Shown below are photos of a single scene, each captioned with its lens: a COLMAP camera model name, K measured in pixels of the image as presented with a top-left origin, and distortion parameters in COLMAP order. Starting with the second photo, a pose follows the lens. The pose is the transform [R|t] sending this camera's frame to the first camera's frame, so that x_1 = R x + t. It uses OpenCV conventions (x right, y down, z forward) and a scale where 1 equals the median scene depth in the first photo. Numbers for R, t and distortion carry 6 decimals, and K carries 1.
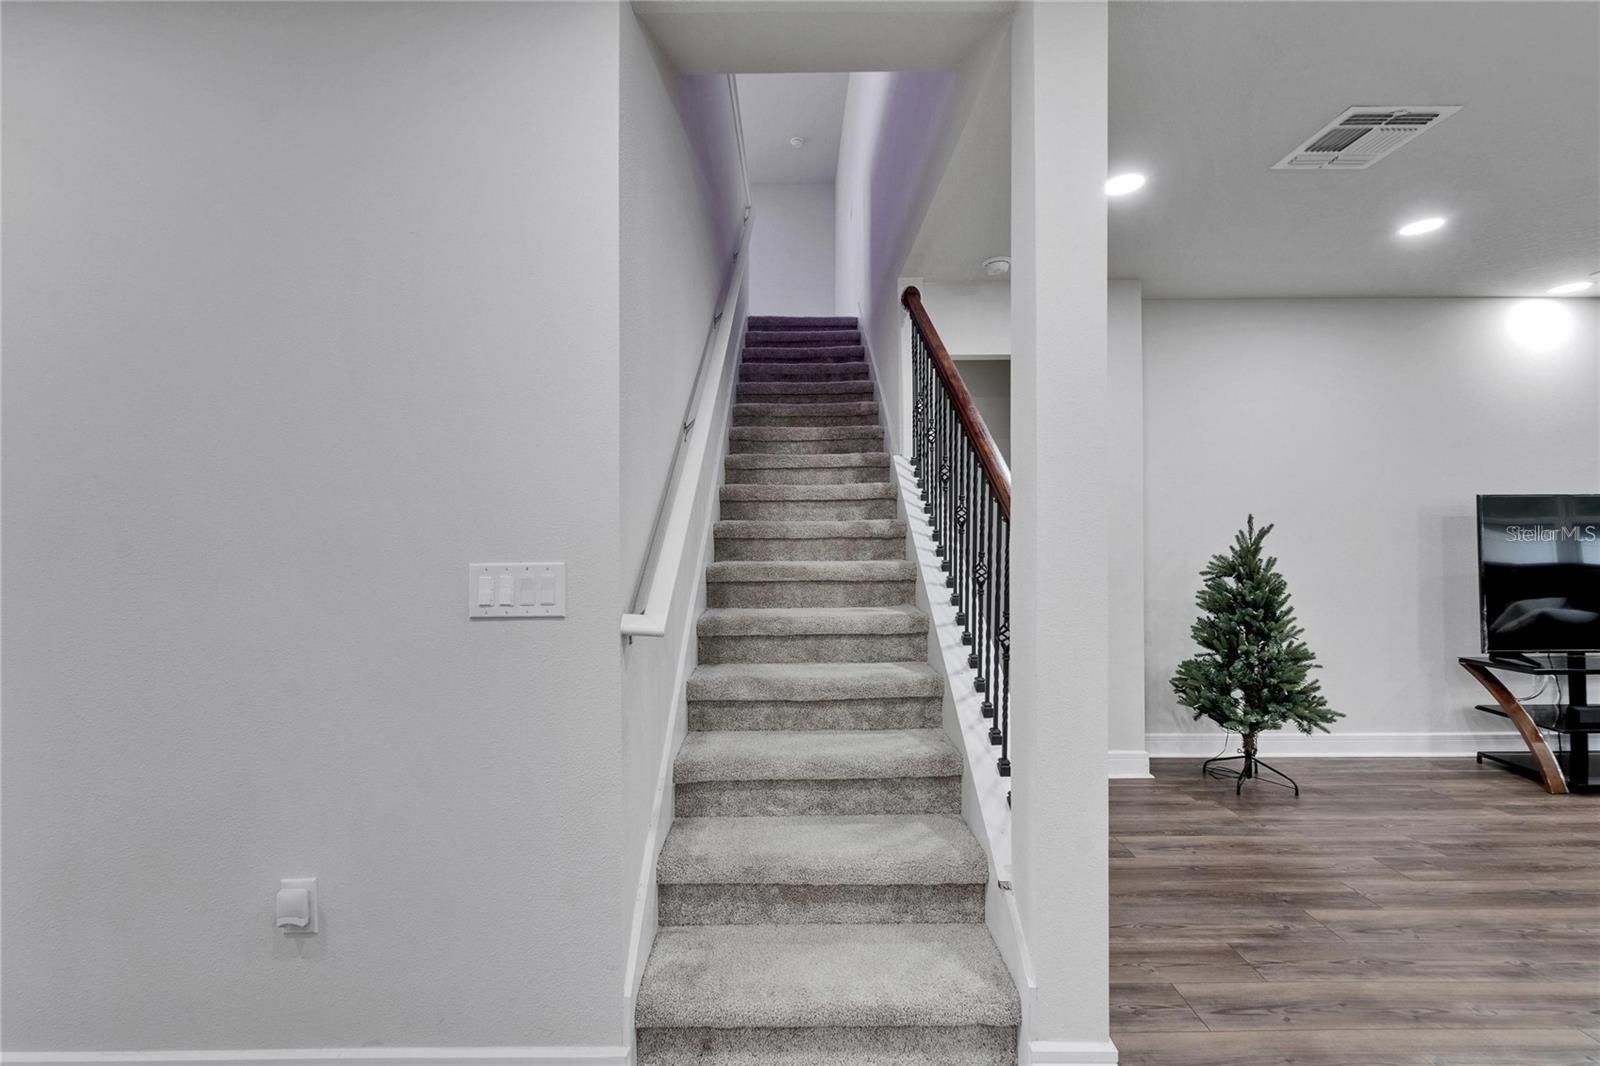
lens RADIAL K [[655.7, 0, 796.1], [0, 655.7, 523.6], [0, 0, 1]] dist [-0.001940, -0.000459]
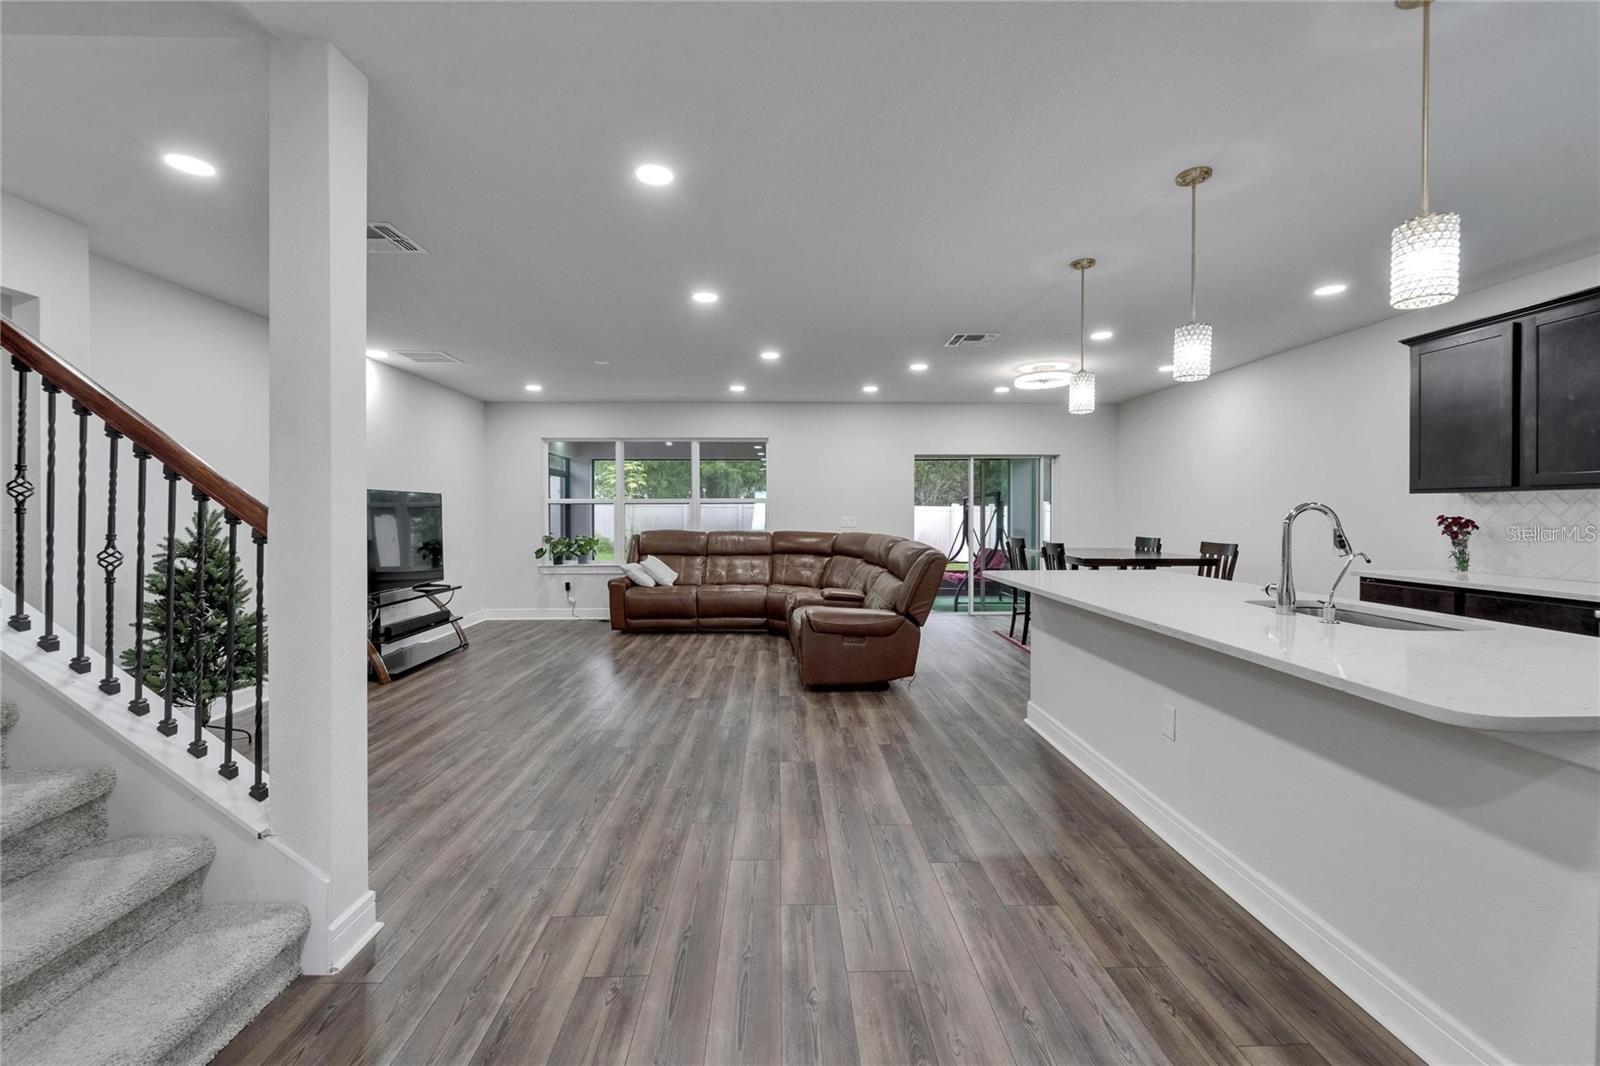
lens RADIAL K [[655.7, 0, 796.1], [0, 655.7, 523.6], [0, 0, 1]] dist [-0.001940, -0.000459]
pose [[-0.032690, -0.010474, 0.999411, -0.415580], [-0.010510, 0.999893, 0.010135, 0.007851], [-0.999410, -0.010172, -0.032796, 0.082428]]
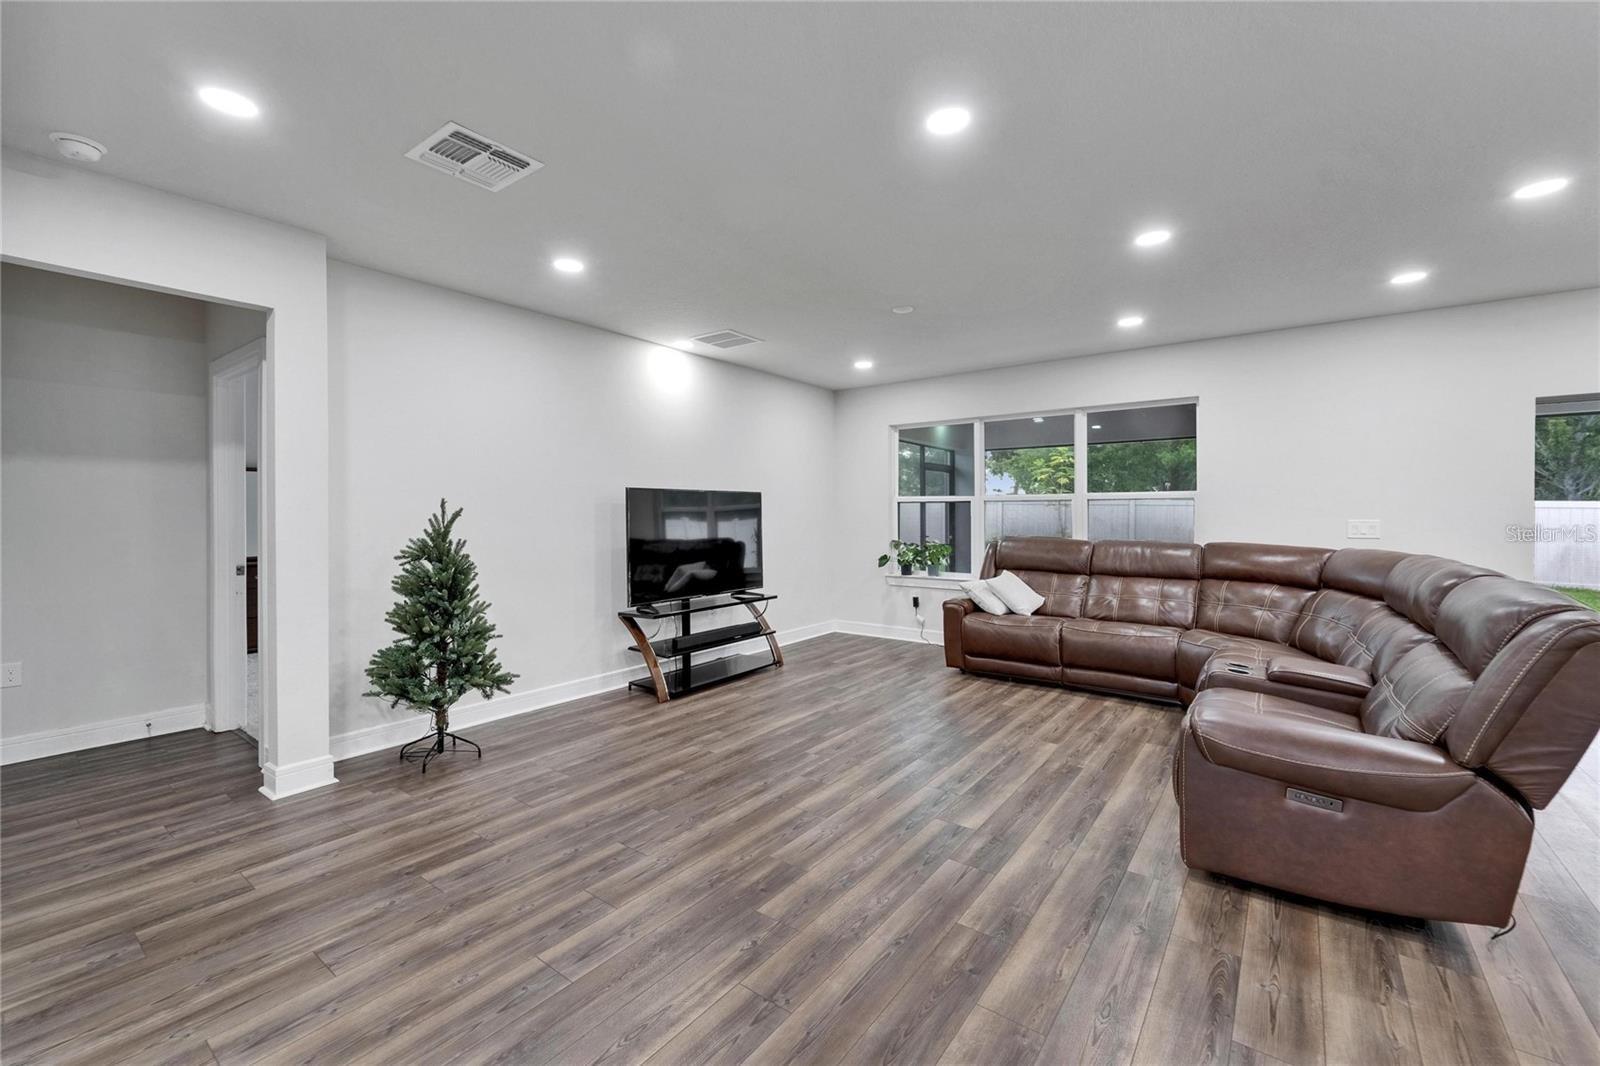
lens RADIAL K [[657.6, 0, 798.6], [0, 657.6, 517.2], [0, 0, 1]] dist [-0.000534, -0.000363]
pose [[0.599758, -0.000304, 0.800181, 0.207784], [-0.011750, 0.999889, 0.009187, -0.000793], [-0.800095, -0.014913, 0.599688, -0.076077]]
